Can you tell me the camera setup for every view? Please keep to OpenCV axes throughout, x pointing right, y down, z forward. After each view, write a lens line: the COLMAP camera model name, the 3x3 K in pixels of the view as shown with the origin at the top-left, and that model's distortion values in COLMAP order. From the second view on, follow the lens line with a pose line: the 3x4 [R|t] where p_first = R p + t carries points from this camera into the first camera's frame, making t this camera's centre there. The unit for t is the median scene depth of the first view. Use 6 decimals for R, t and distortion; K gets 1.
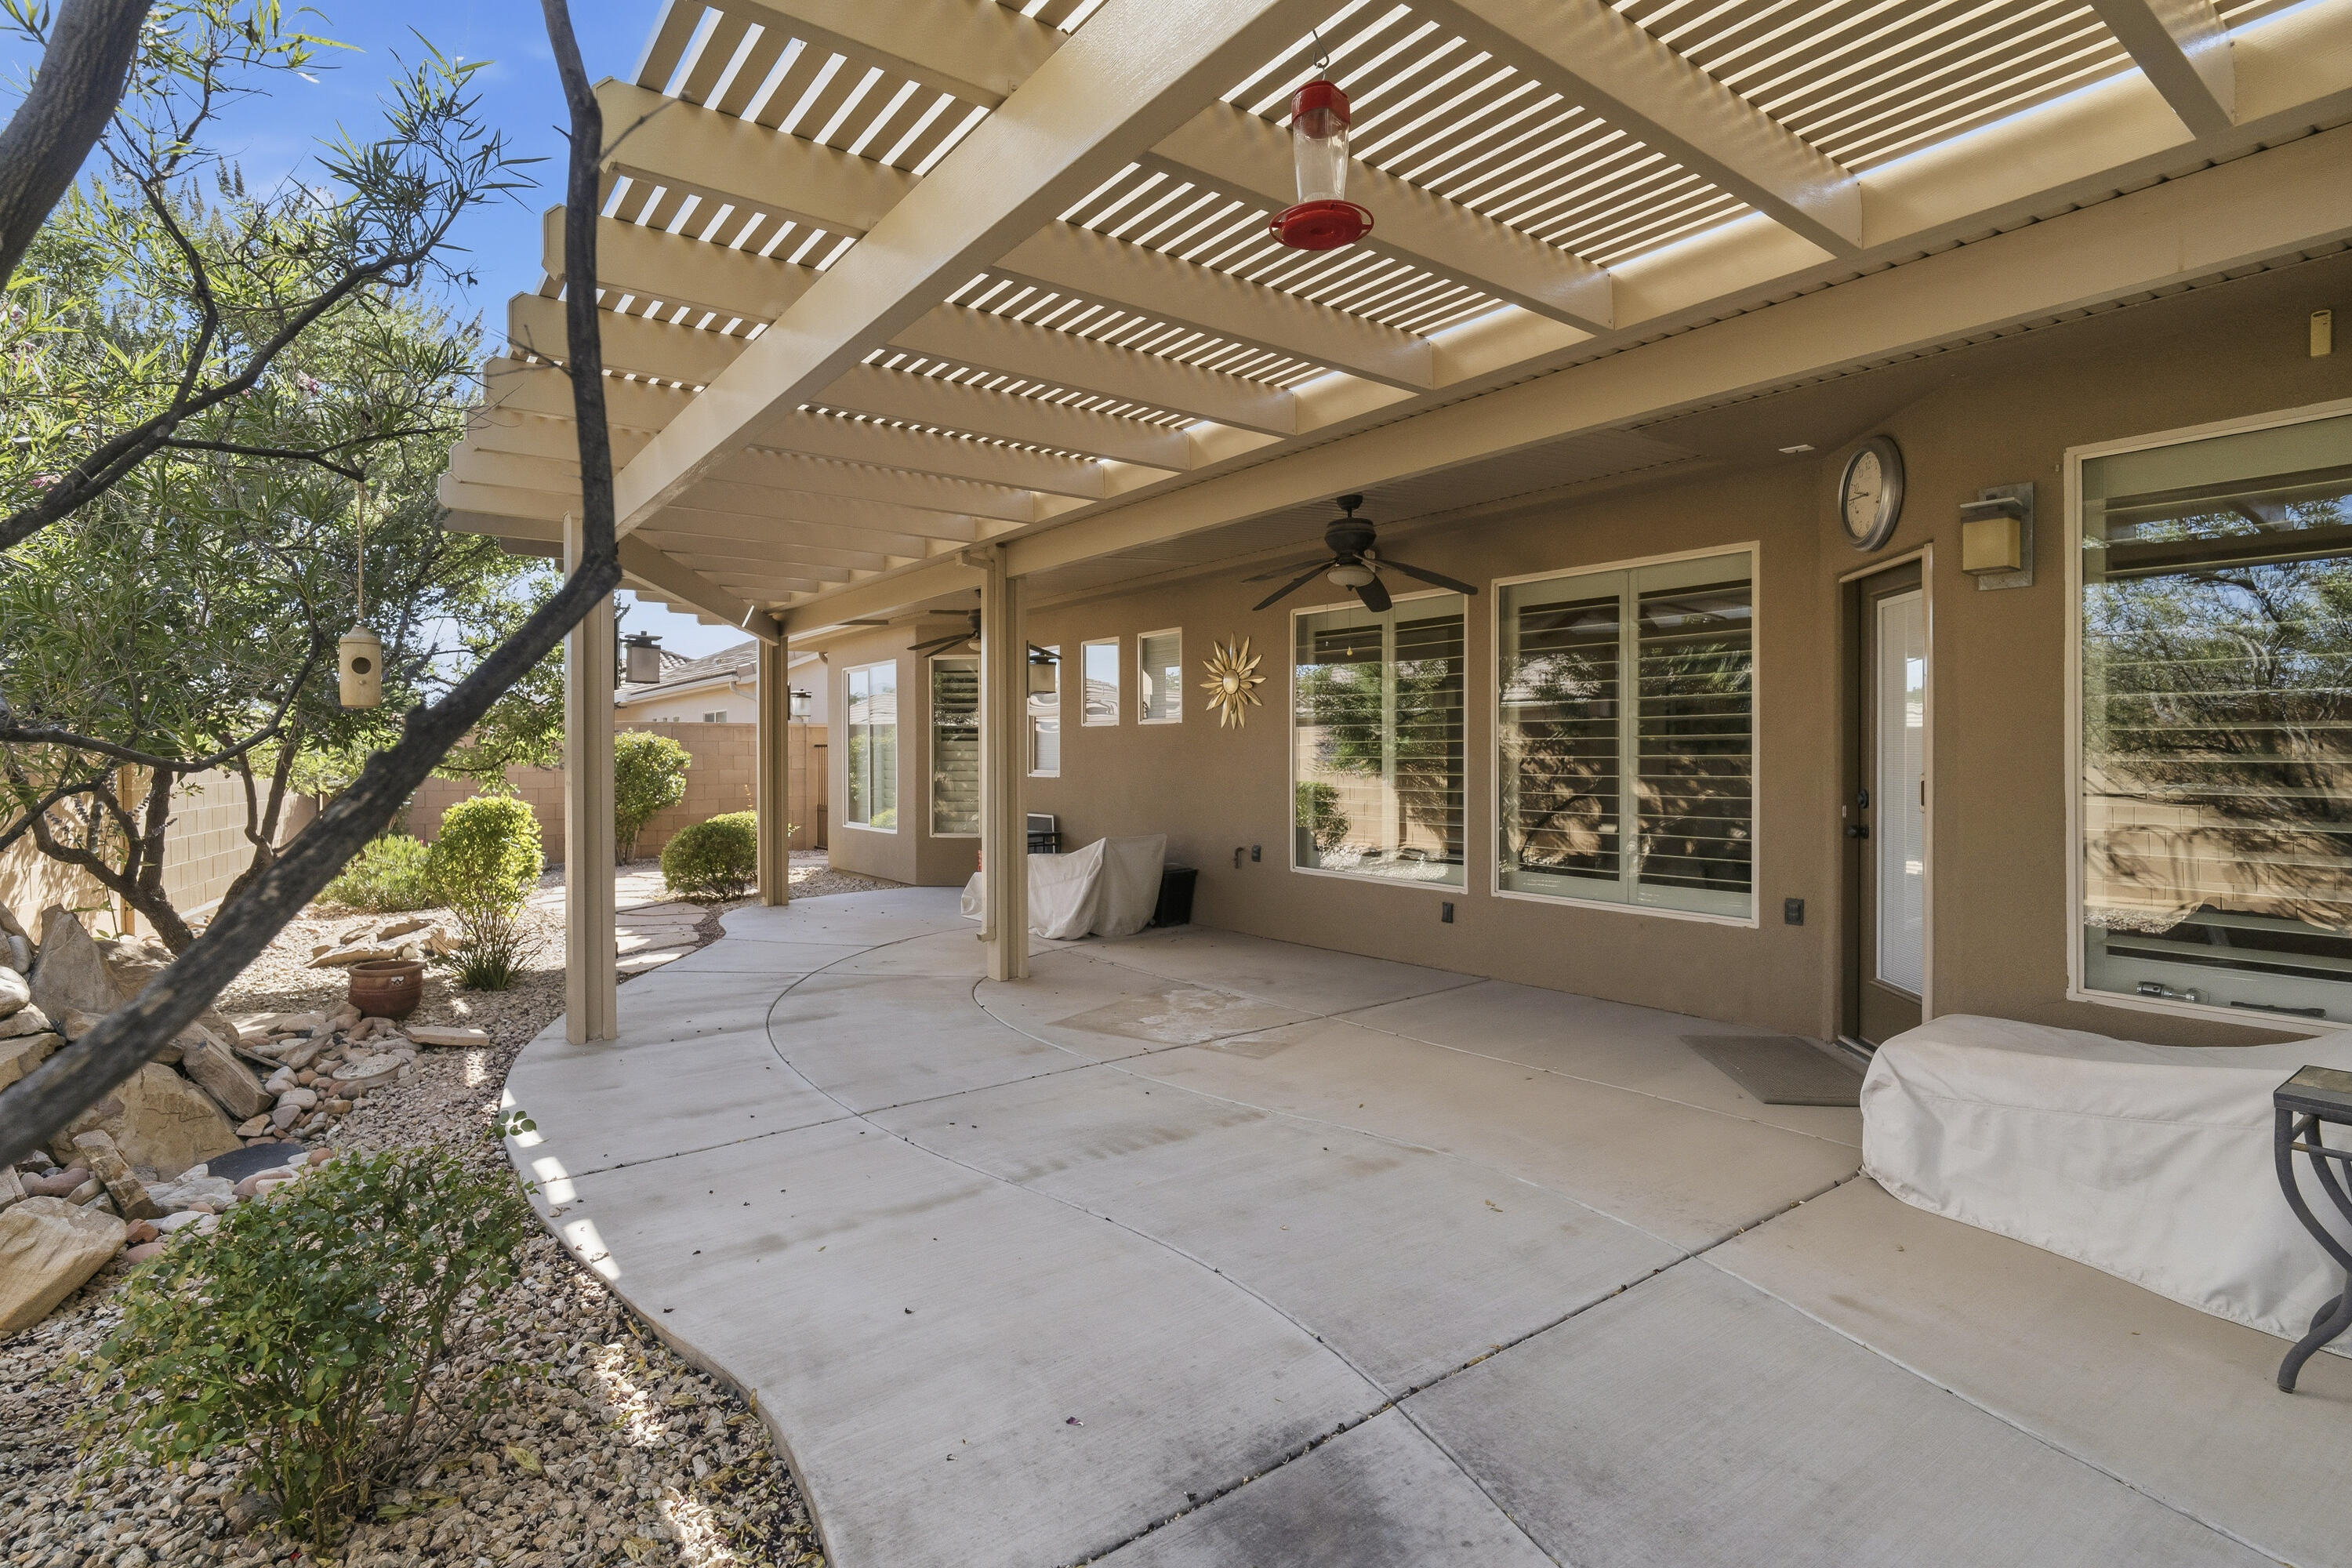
lens RADIAL K [[1113.0, 0, 1170.7], [0, 1113.0, 767.5], [0, 0, 1]] dist [-0.010597, 0.000774]
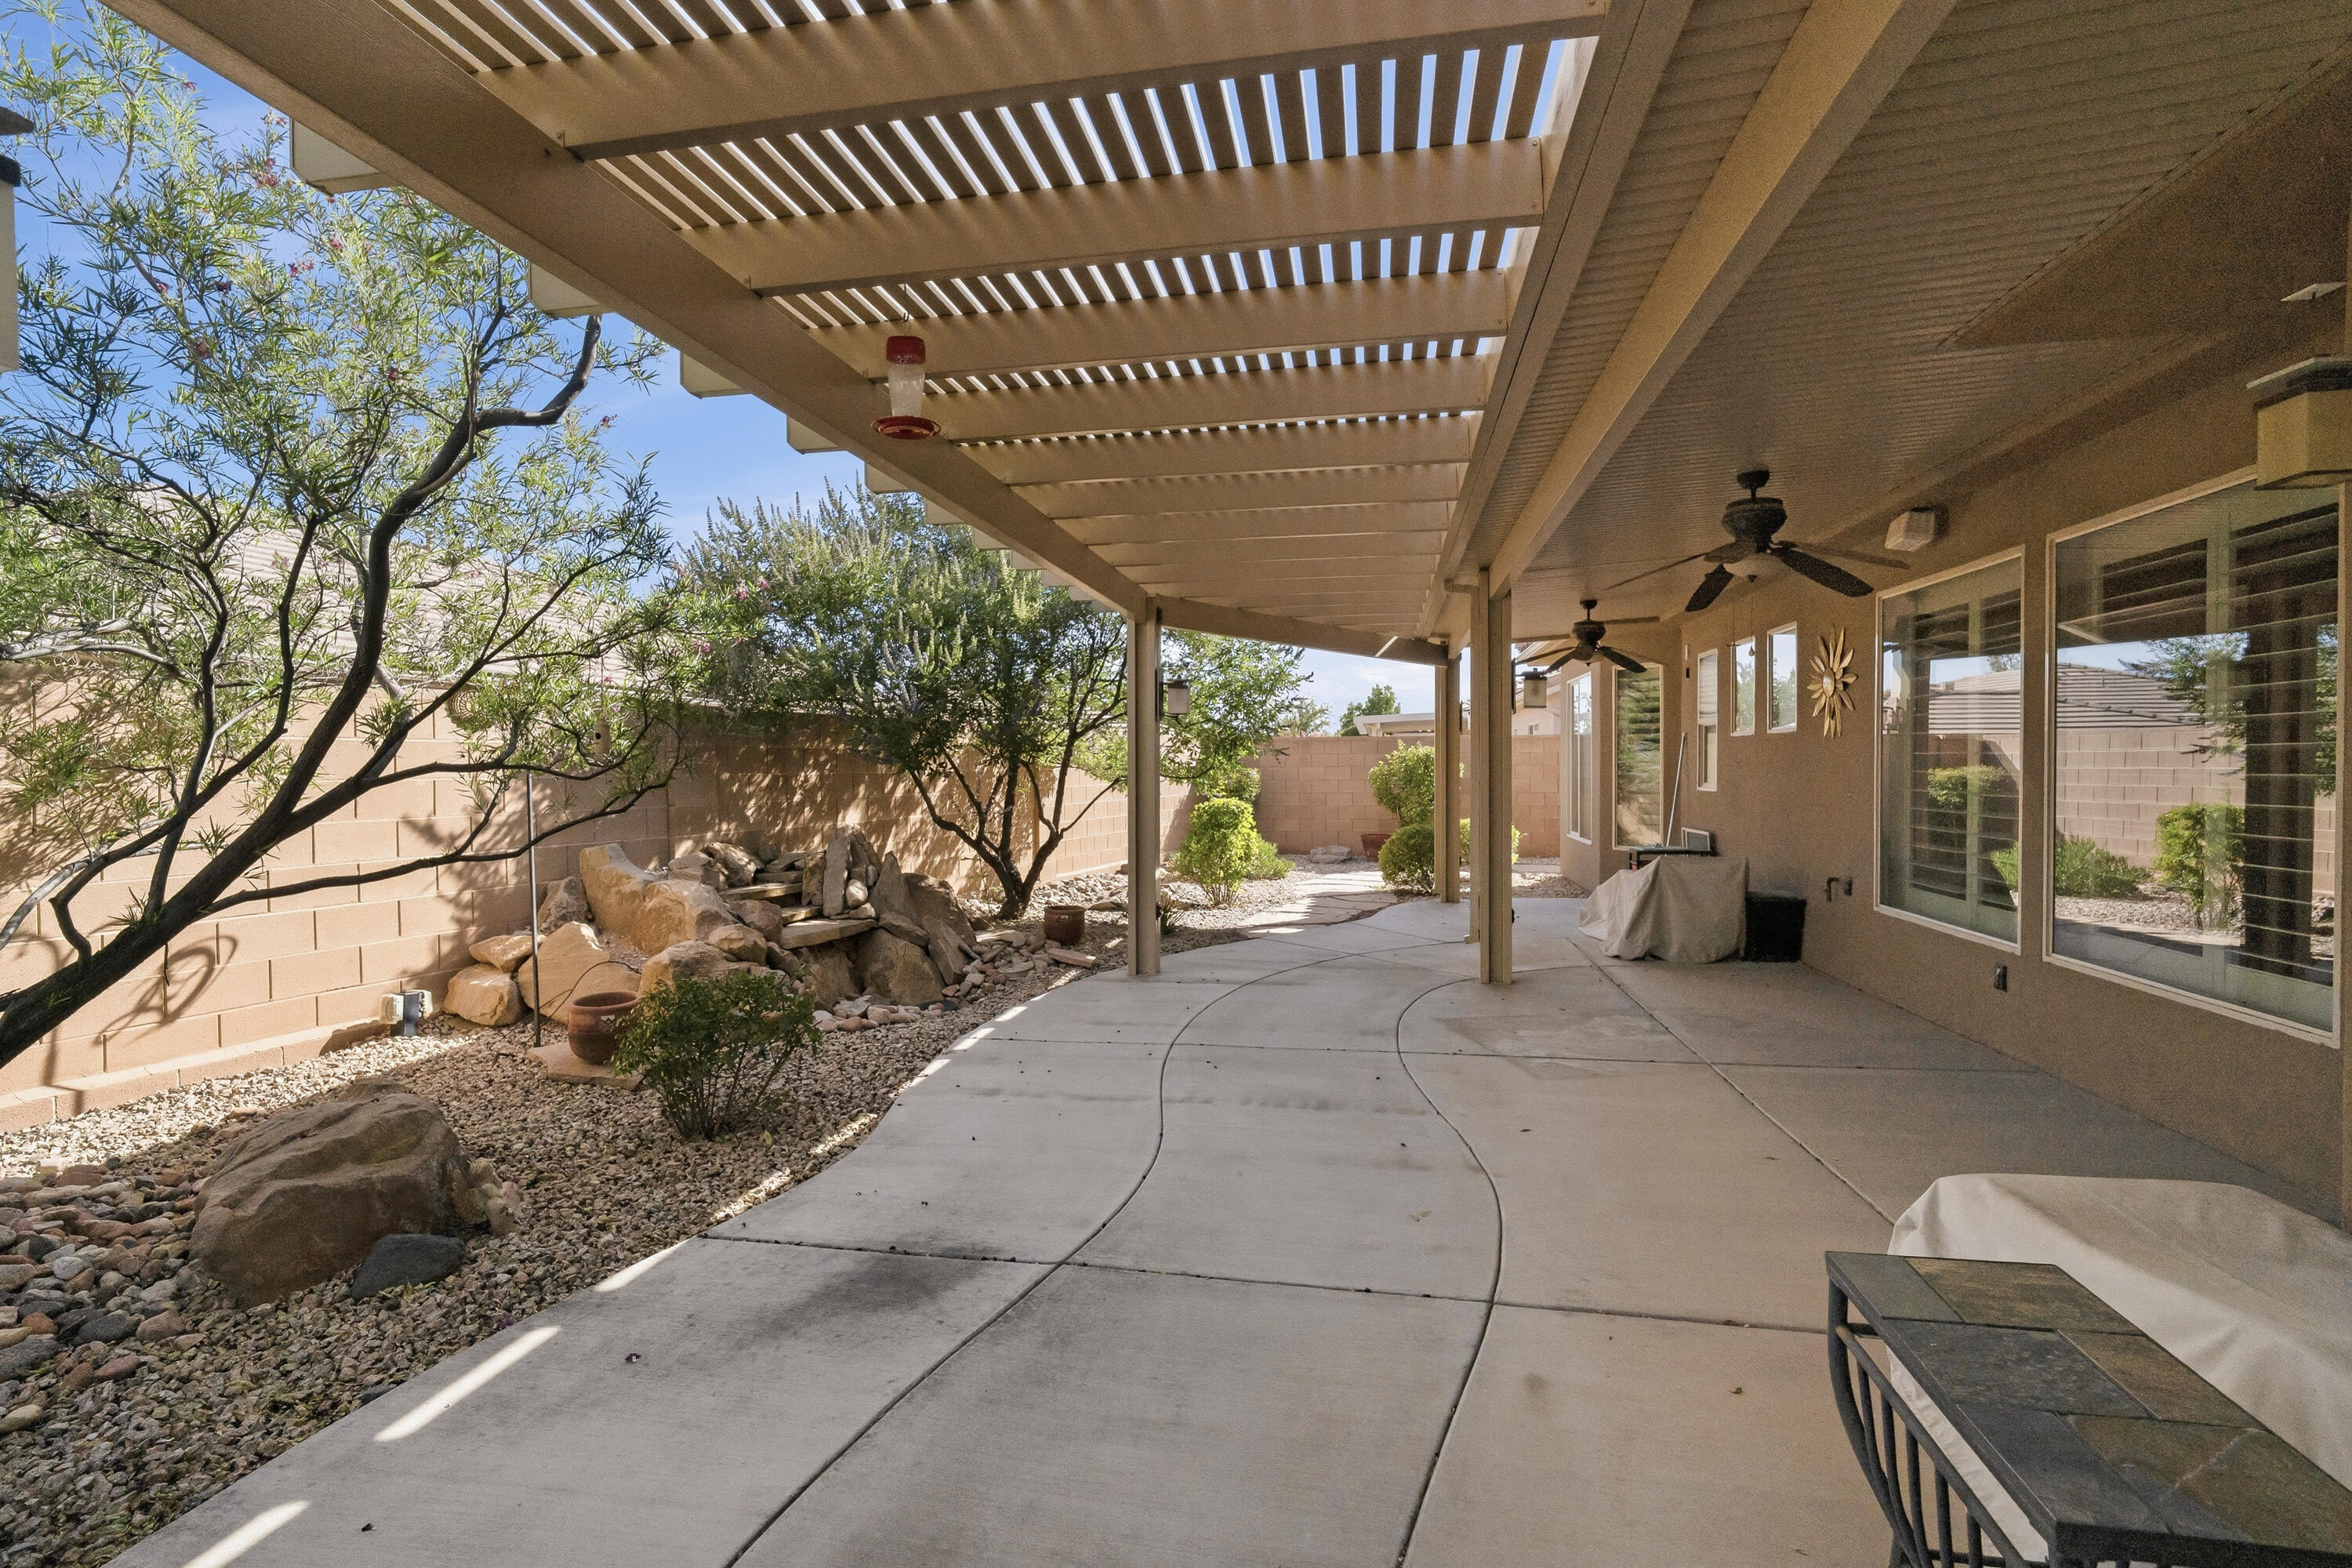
lens RADIAL K [[1113.0, 0, 1166.0], [0, 1113.0, 781.6], [0, 0, 1]] dist [-0.010597, 0.000774]
pose [[0.674593, 0.010314, -0.738118, 0.788049], [-0.006633, 0.999947, 0.007911, -0.010686], [0.738160, -0.000440, 0.674626, 0.121417]]
